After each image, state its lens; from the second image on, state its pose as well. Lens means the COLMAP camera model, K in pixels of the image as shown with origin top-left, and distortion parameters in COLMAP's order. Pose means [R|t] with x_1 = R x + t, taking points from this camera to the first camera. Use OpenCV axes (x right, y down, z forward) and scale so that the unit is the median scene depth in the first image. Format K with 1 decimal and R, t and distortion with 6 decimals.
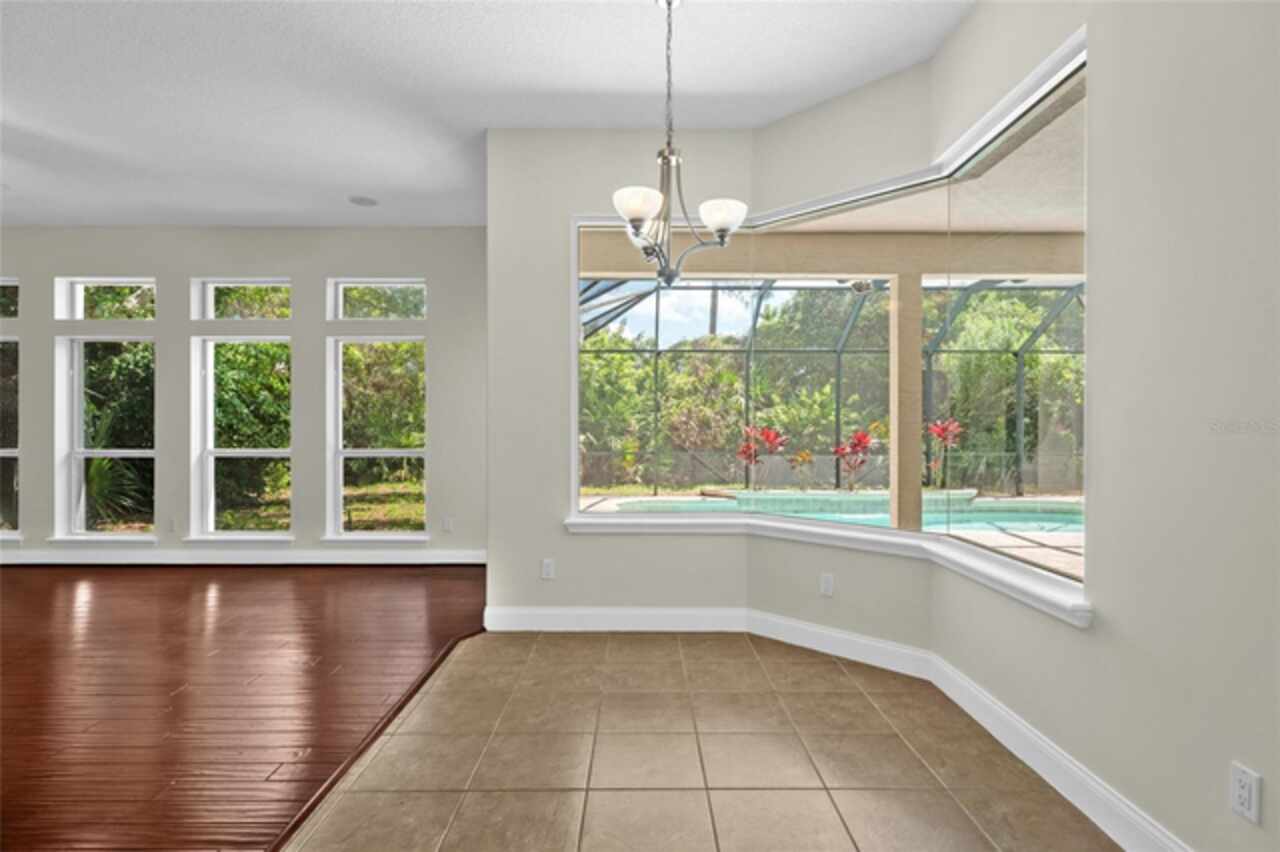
lens RADIAL K [[638.2, 0, 644.5], [0, 638.2, 435.6], [0, 0, 1]] dist [0.000813, 0.001295]
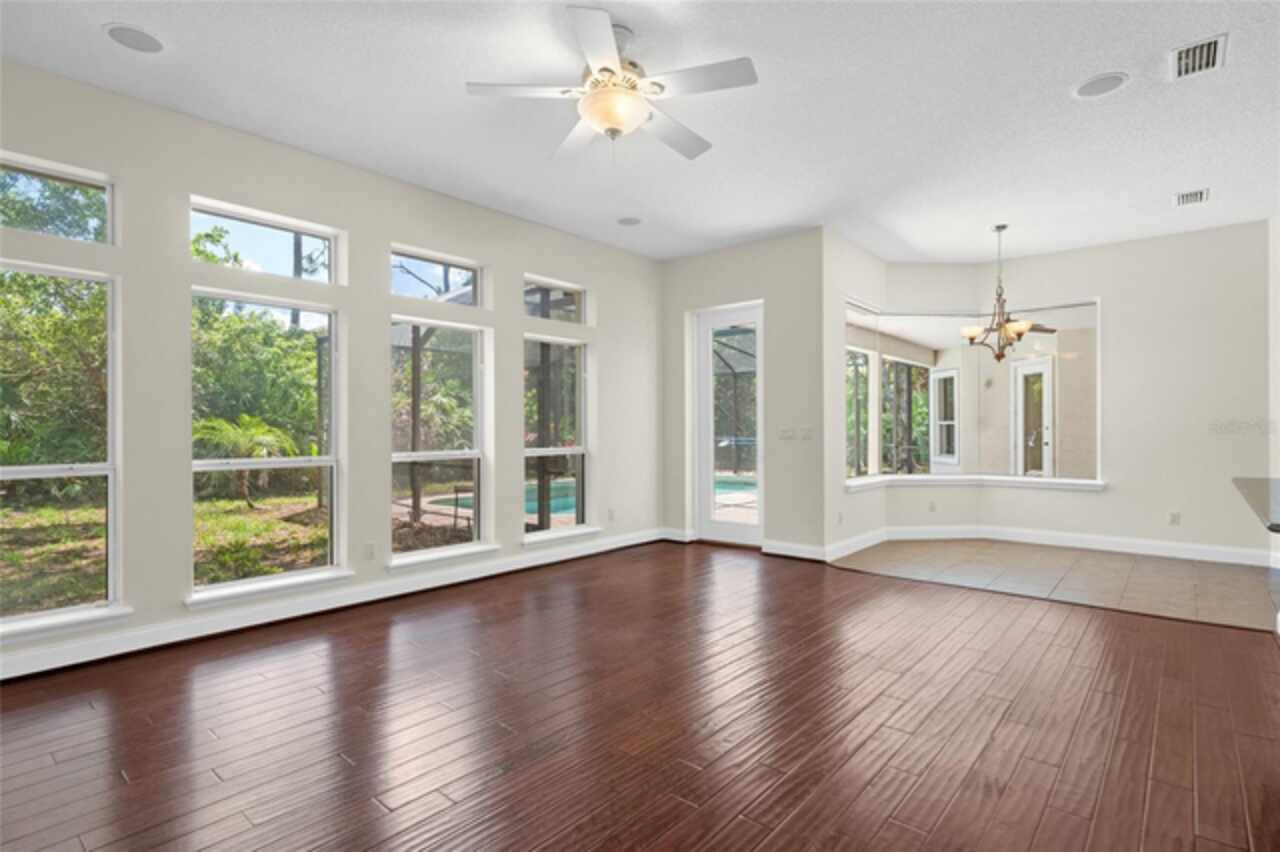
lens RADIAL K [[638.2, 0, 645.1], [0, 638.2, 430.3], [0, 0, 1]] dist [0.000813, 0.001295]
pose [[0.646296, -0.004743, 0.763072, -0.528214], [0.009630, 0.999952, -0.001940, -0.001483], [-0.763026, 0.008602, 0.646310, 0.113944]]
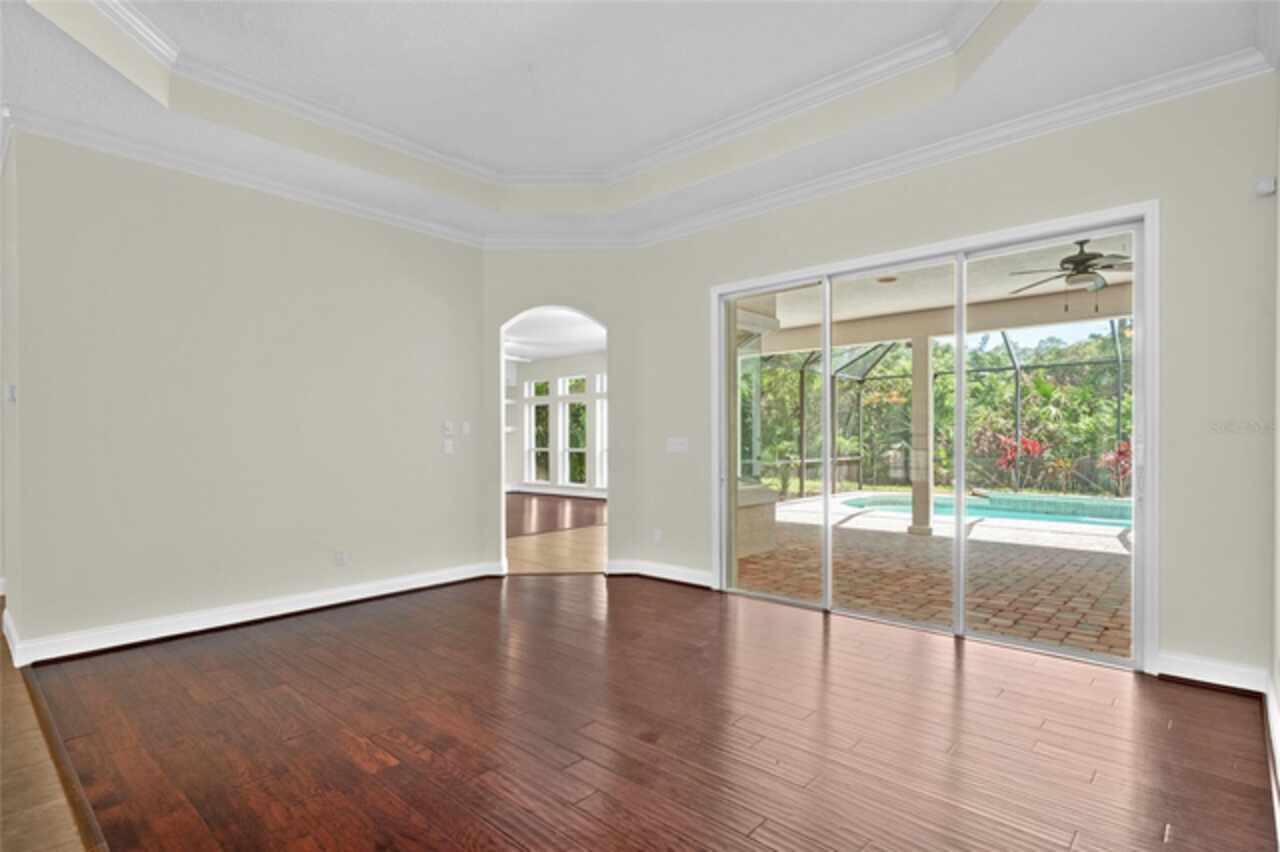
lens RADIAL K [[638.2, 0, 641.4], [0, 638.2, 436.4], [0, 0, 1]] dist [0.000813, 0.001295]
pose [[0.732755, -0.007569, -0.680450, 0.458387], [-0.001813, 0.999913, -0.013075, 0.003549], [0.680490, 0.010815, 0.732677, -0.271803]]
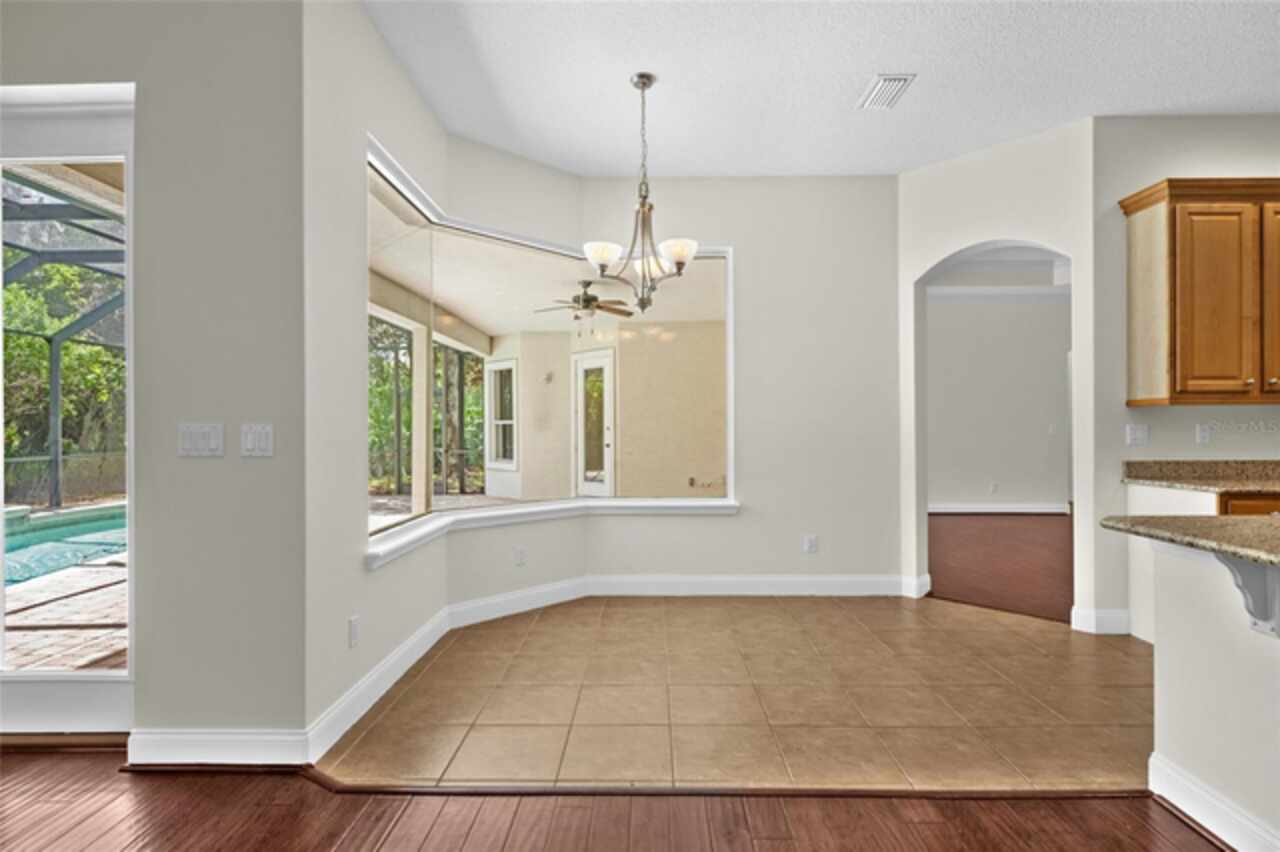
lens RADIAL K [[638.2, 0, 640.1], [0, 638.2, 425.6], [0, 0, 1]] dist [0.000813, 0.001295]
pose [[0.021520, 0.003344, 0.999763, -0.265813], [0.011686, 0.999925, -0.003596, -0.001264], [-0.999700, 0.011760, 0.021479, 0.216466]]
